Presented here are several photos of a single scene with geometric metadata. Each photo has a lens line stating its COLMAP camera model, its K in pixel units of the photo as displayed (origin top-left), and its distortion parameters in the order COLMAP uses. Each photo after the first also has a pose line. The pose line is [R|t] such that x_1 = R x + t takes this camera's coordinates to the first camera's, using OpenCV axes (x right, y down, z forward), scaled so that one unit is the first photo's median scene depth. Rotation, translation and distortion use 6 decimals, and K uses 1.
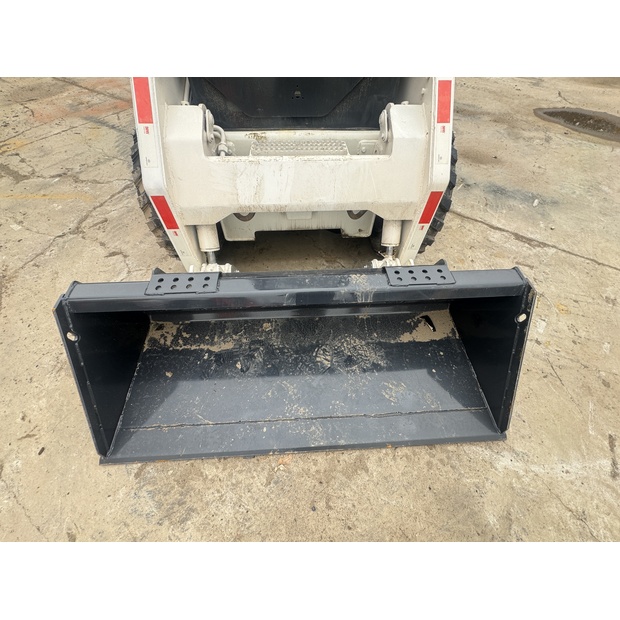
lens RADIAL K [[247.1, 0, 310.0], [0, 247.1, 310.0], [0, 0, 1]] dist [-0.002146, -0.000214]
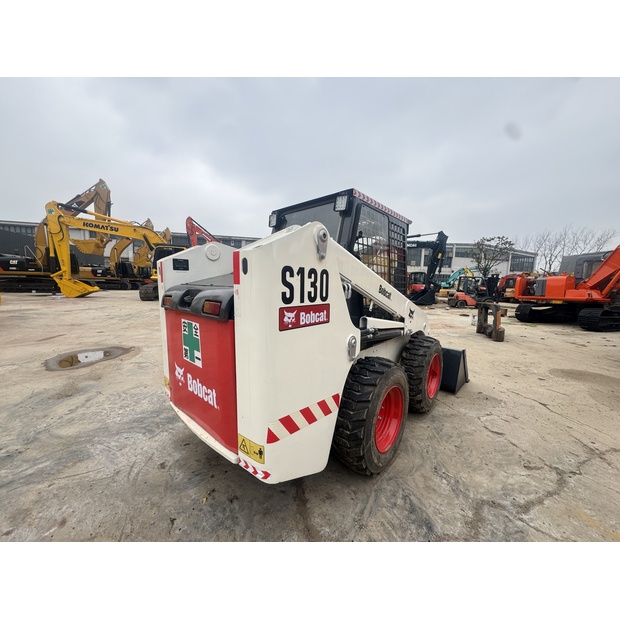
lens RADIAL K [[247.1, 0, 310.0], [0, 247.1, 310.0], [0, 0, 1]] dist [-0.002146, -0.000214]
pose [[-0.703946, -0.109917, 0.701697, -1.469118], [0.571655, 0.498633, 0.651595, -3.009355], [-0.421510, 0.859816, -0.288176, 1.925338]]
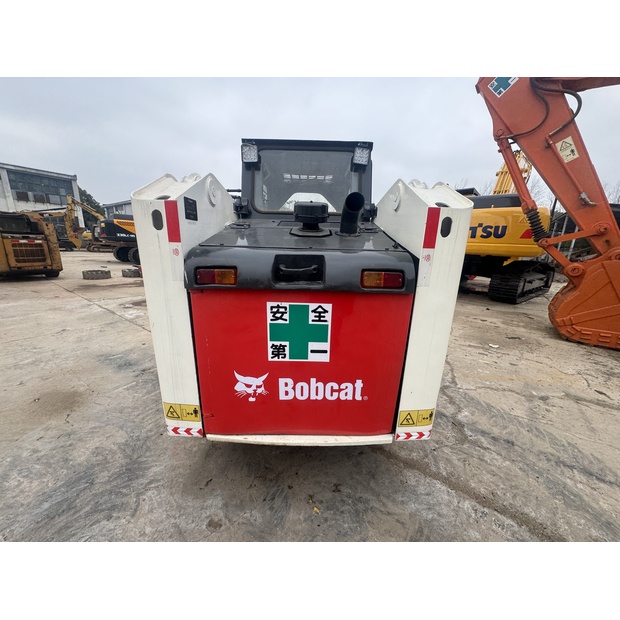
lens RADIAL K [[247.1, 0, 310.0], [0, 247.1, 310.0], [0, 0, 1]] dist [-0.002146, -0.000214]
pose [[-0.997469, -0.059371, 0.039130, -0.230332], [0.017772, 0.324676, 0.945658, -3.307176], [-0.068849, 0.943960, -0.322799, 2.164236]]
